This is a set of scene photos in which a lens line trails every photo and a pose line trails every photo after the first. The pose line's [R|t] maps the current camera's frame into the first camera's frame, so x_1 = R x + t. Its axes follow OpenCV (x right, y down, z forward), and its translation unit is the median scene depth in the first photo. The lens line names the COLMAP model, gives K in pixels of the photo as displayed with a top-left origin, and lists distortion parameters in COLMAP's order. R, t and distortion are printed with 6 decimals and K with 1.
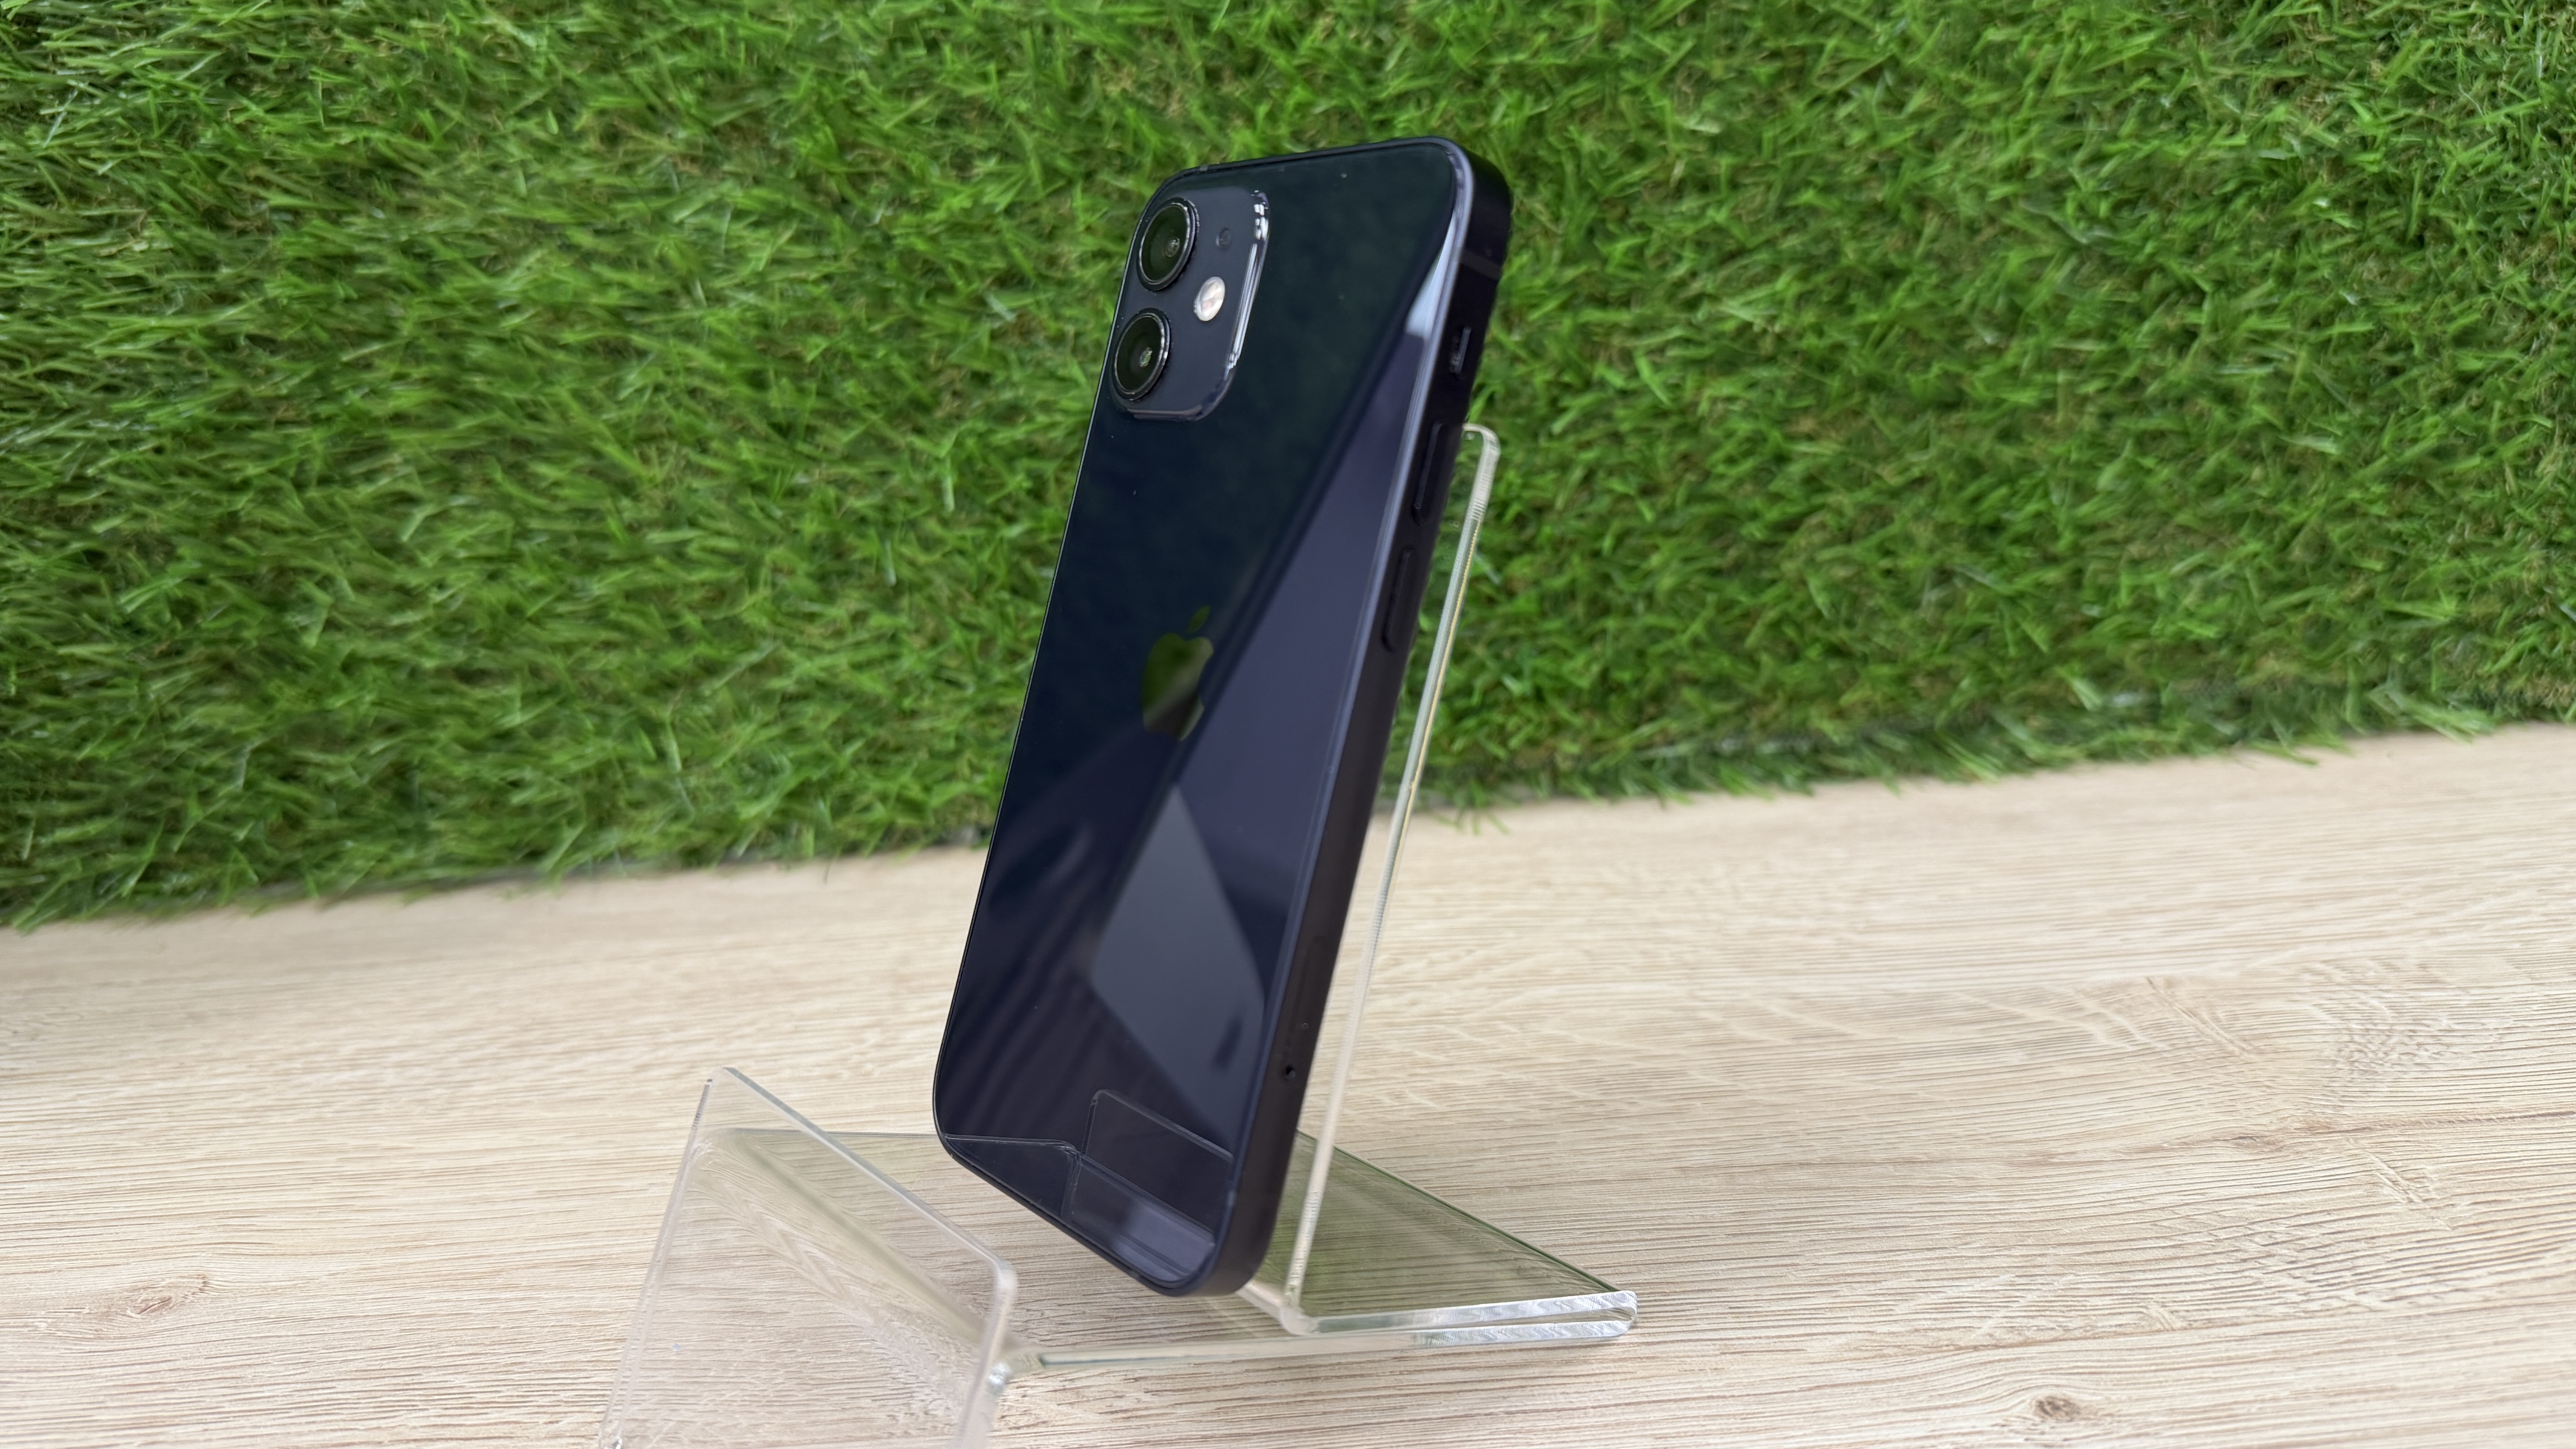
lens RADIAL K [[1910.2, 0, 1289.6], [0, 1910.2, 734.6], [0, 0, 1]] dist [-0.037613, 0.009249]
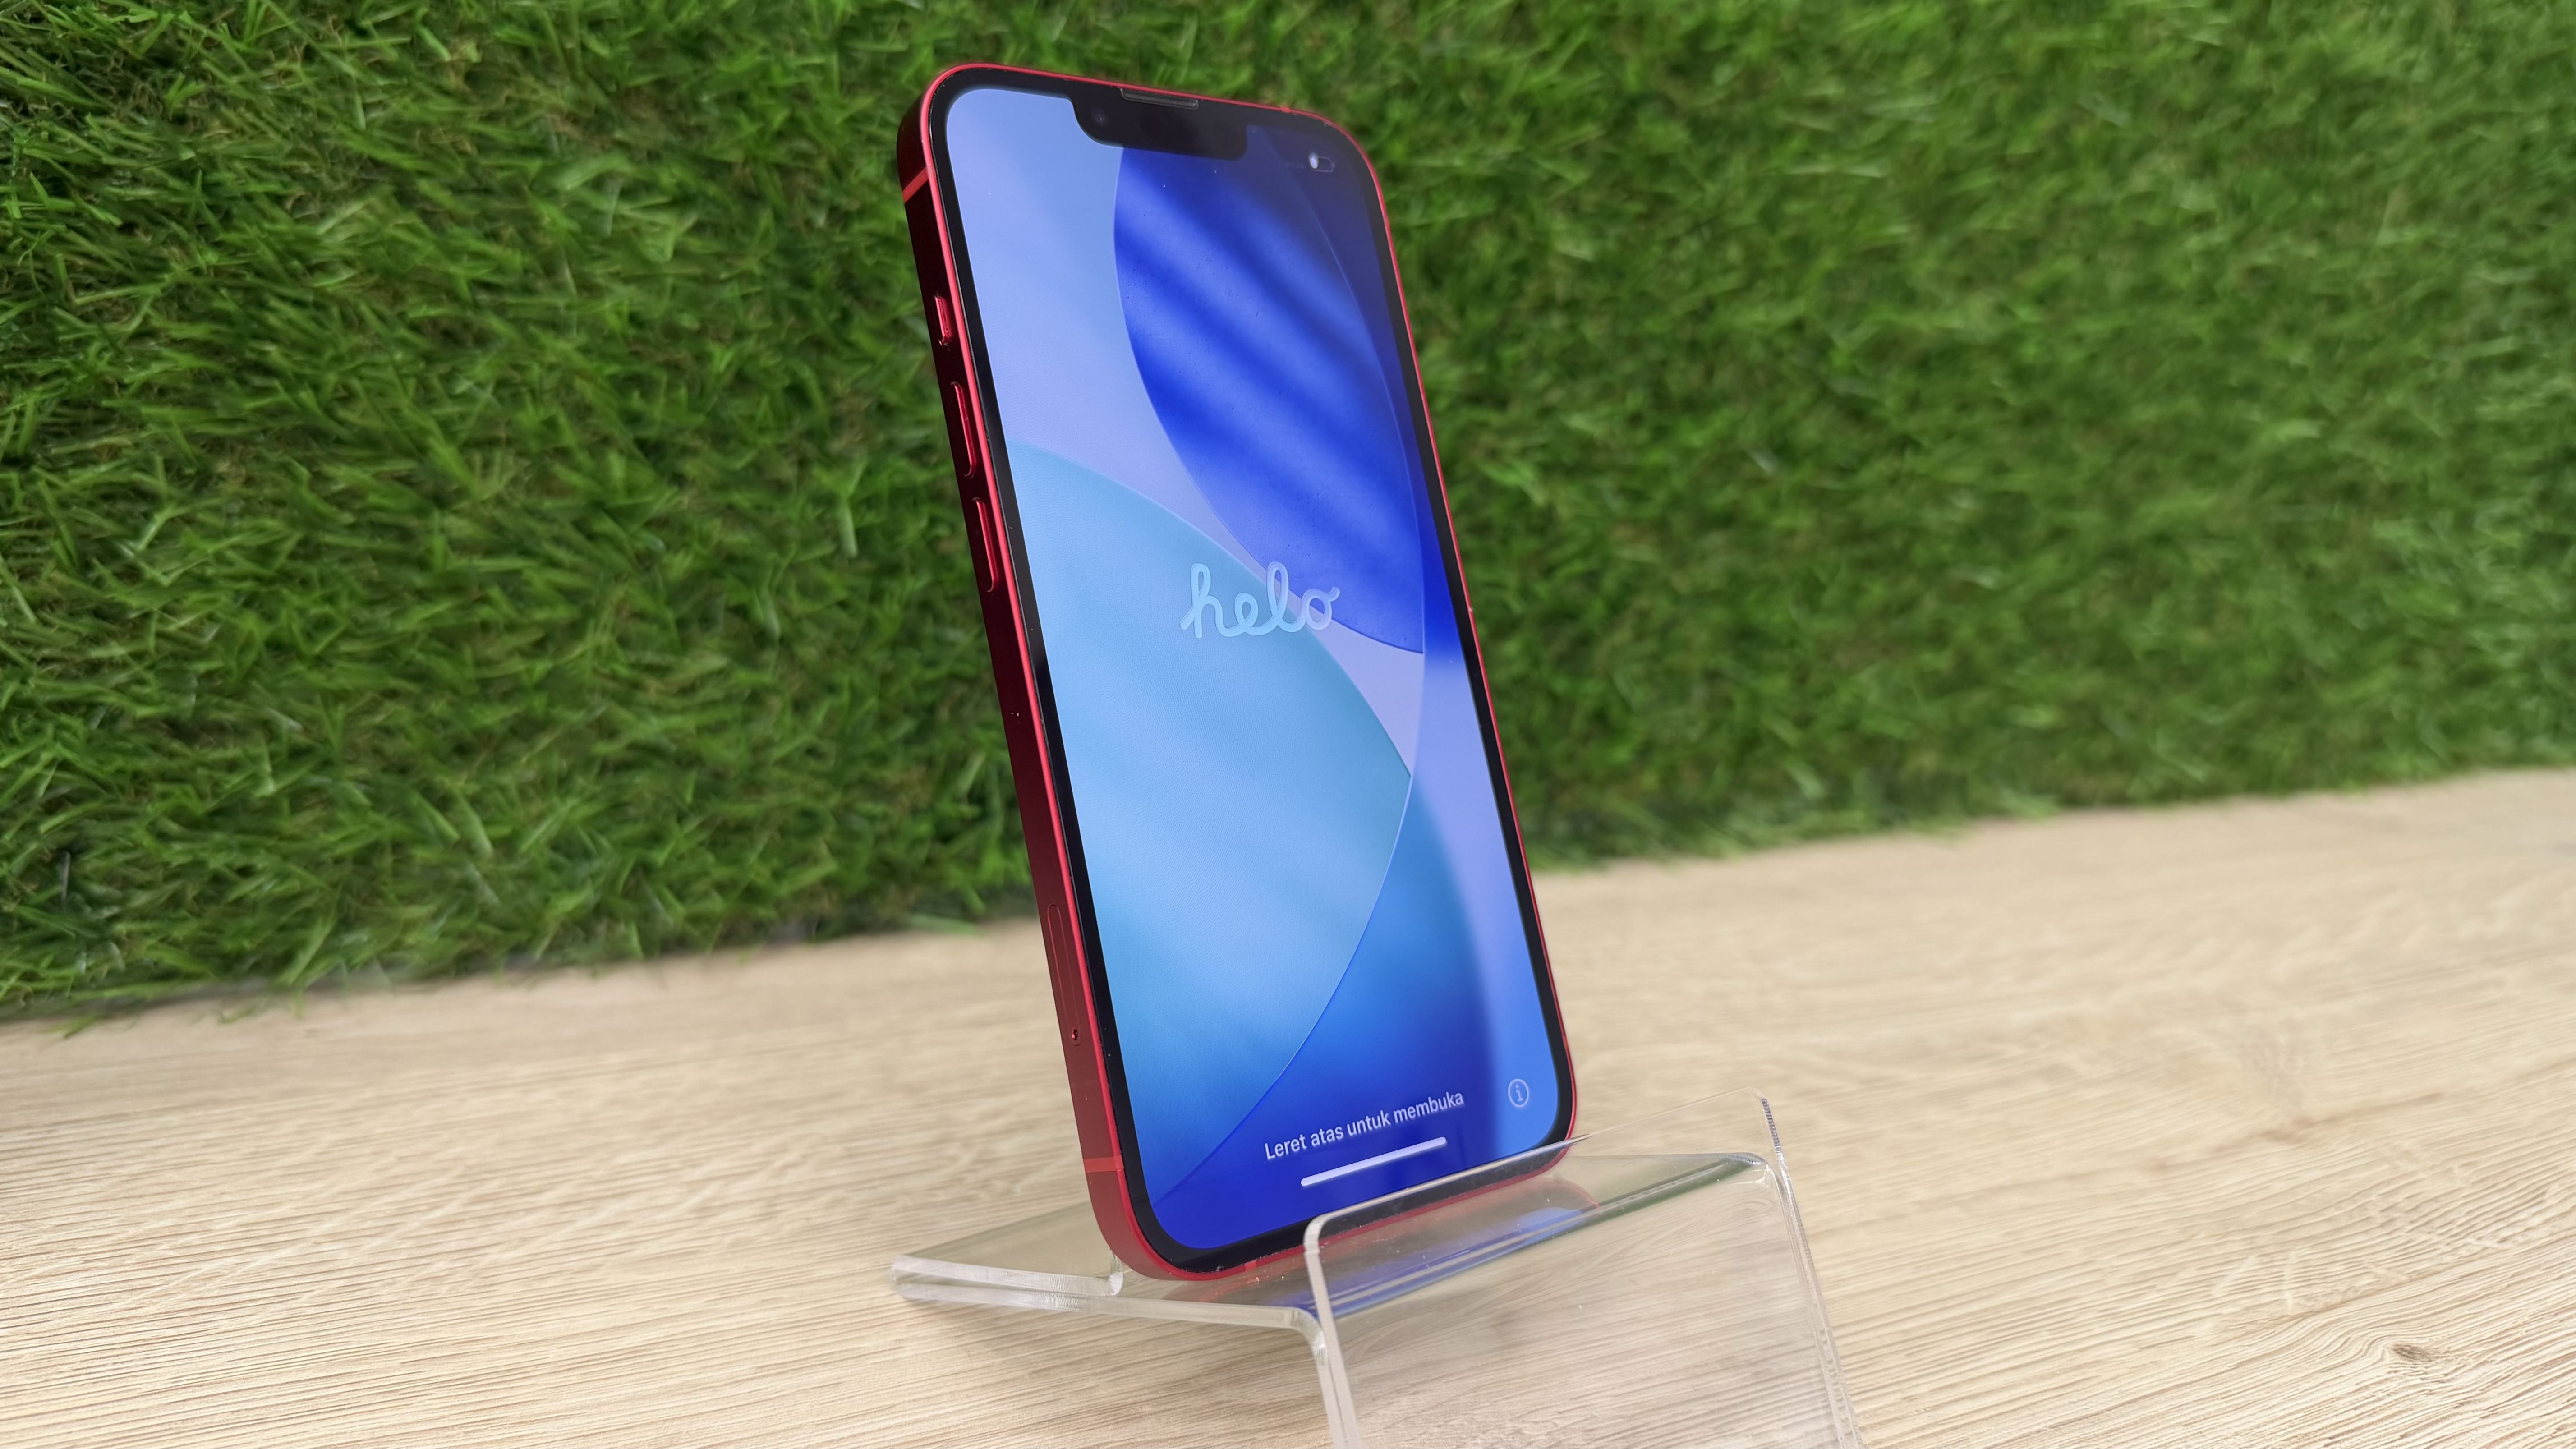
lens RADIAL K [[1920.4, 0, 1283.3], [0, 1920.4, 725.0], [0, 0, 1]] dist [-0.045332, 0.015388]
pose [[0.888708, 0.026926, 0.457683, -0.414321], [0.002523, 0.997972, -0.063612, 0.017592], [-0.458467, 0.057687, 0.886837, 0.128371]]
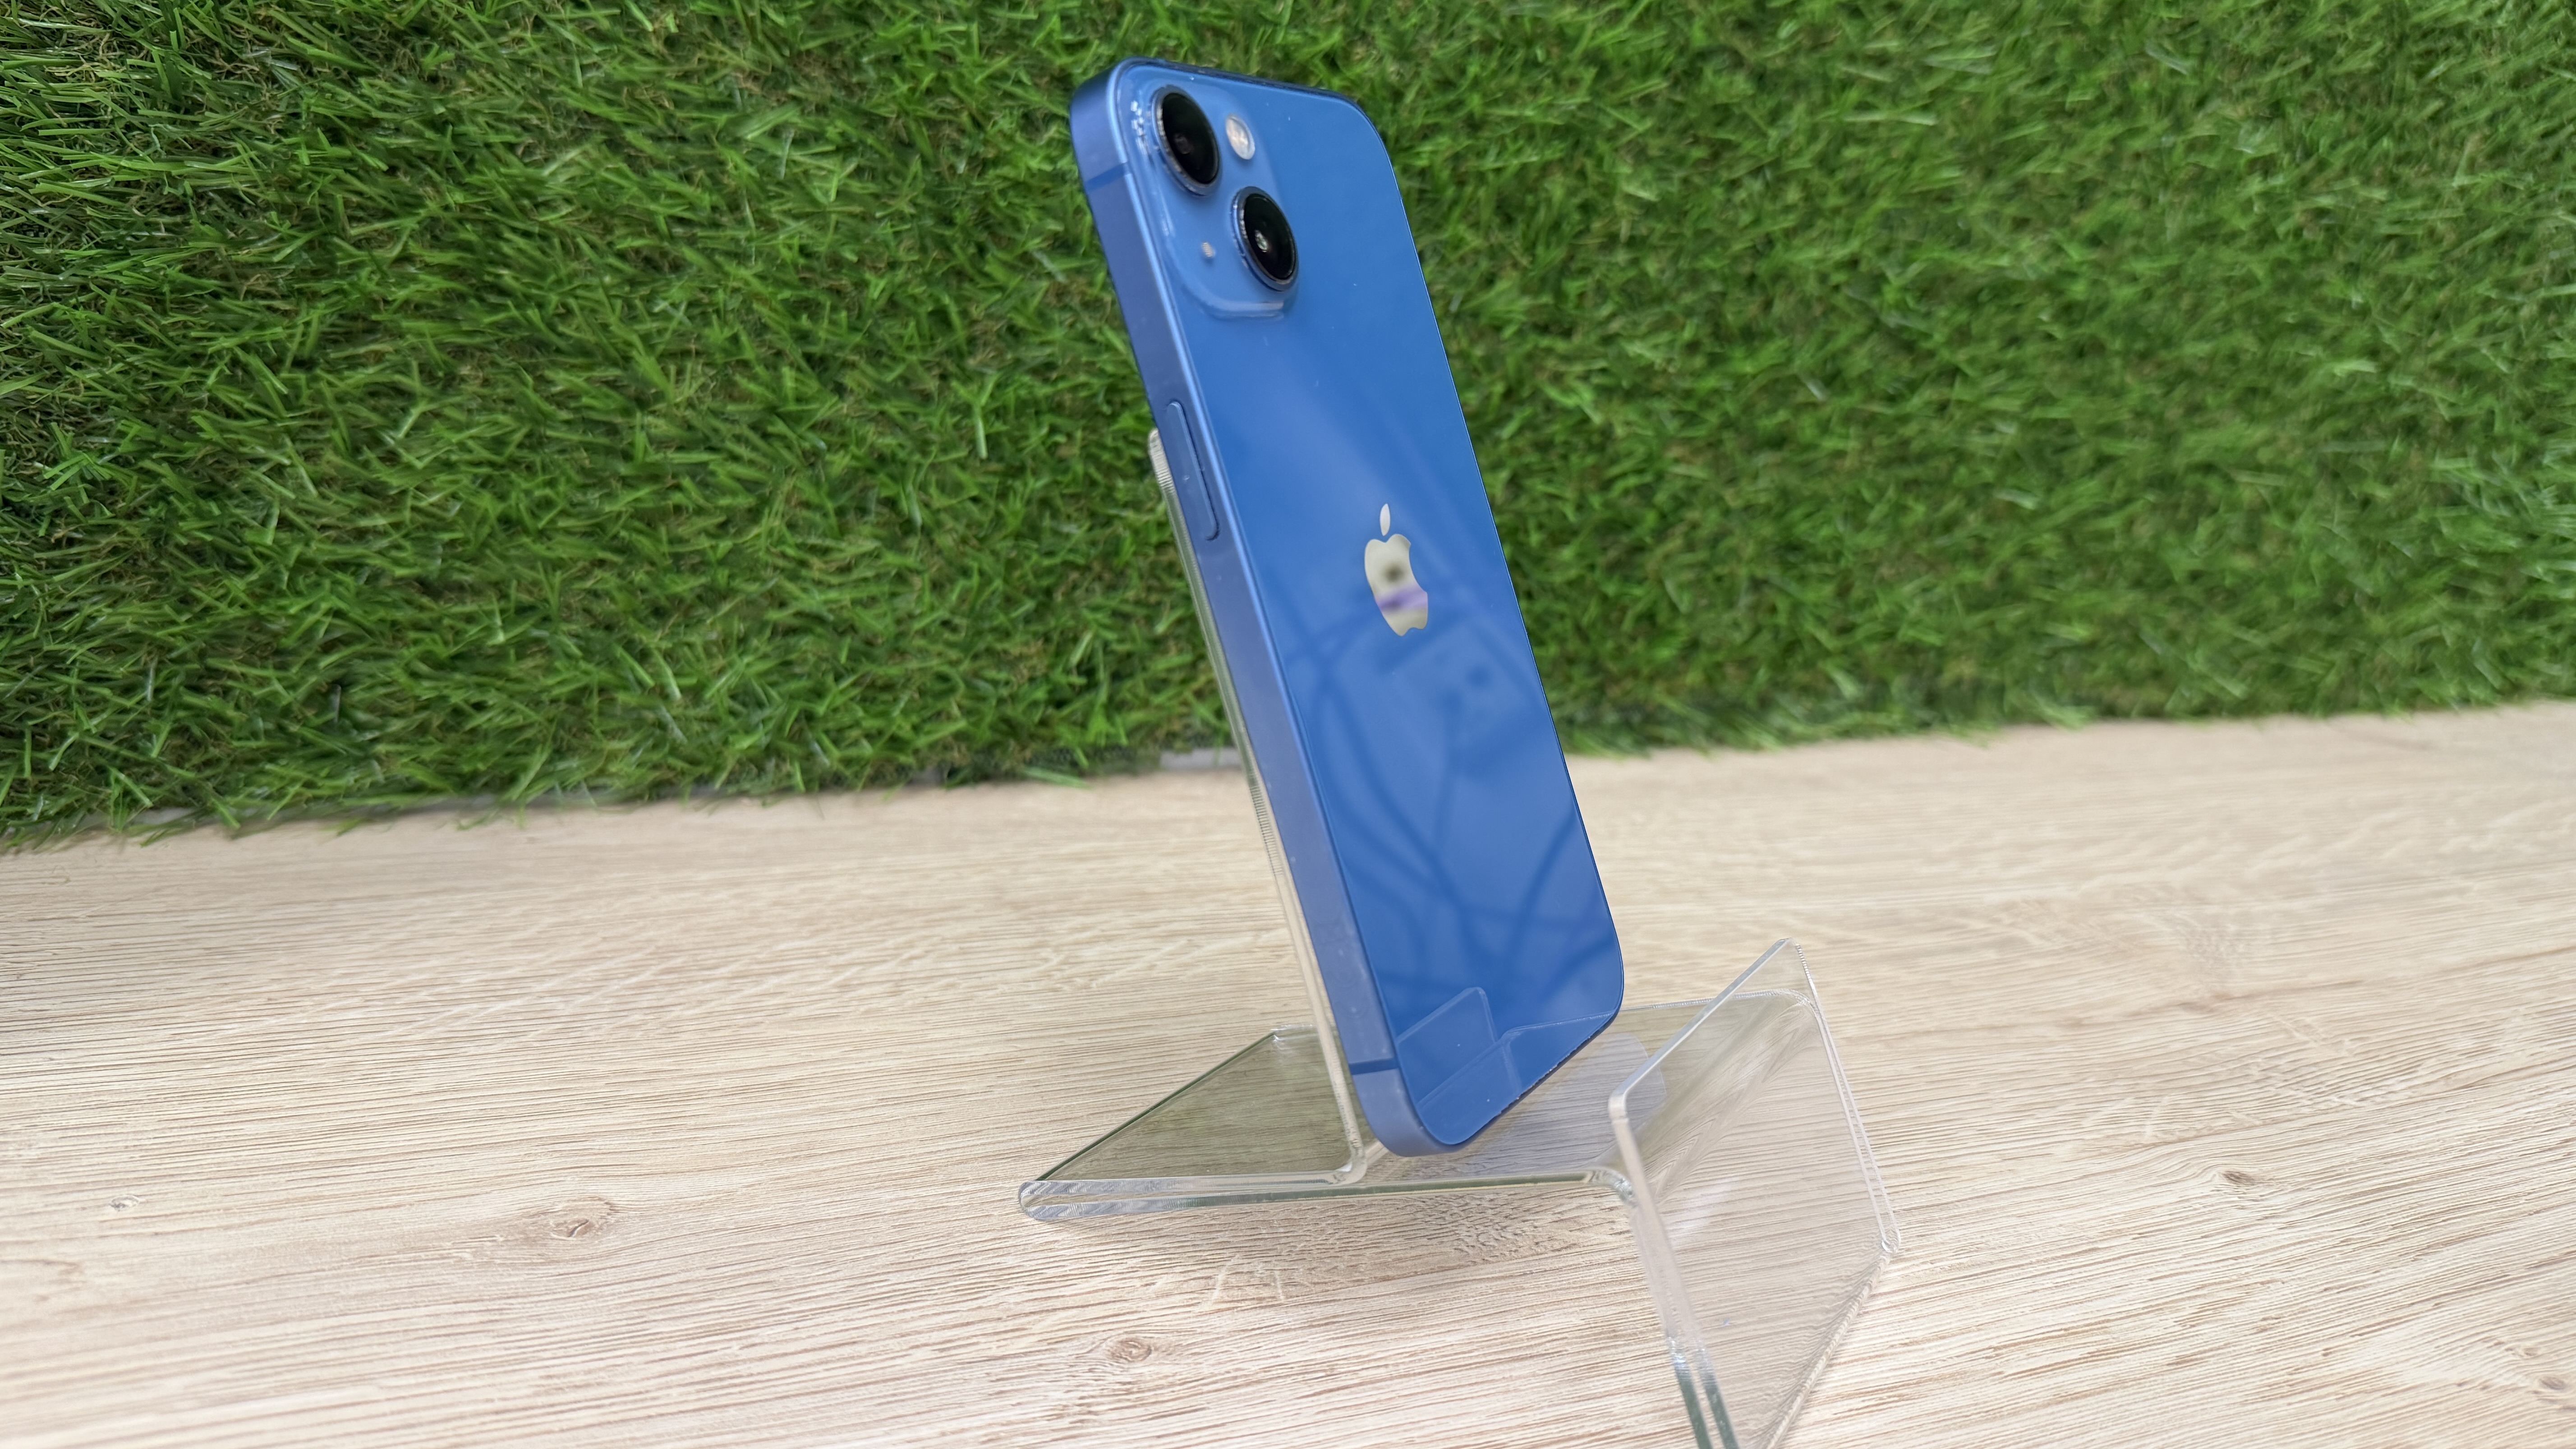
lens RADIAL K [[1903.0, 0, 1285.7], [0, 1903.0, 733.0], [0, 0, 1]] dist [-0.026475, 0.001226]
pose [[0.922104, 0.033606, 0.385480, -0.428920], [-0.037192, 0.999306, 0.001847, 0.023939], [-0.385151, -0.016040, 0.922714, -0.015975]]
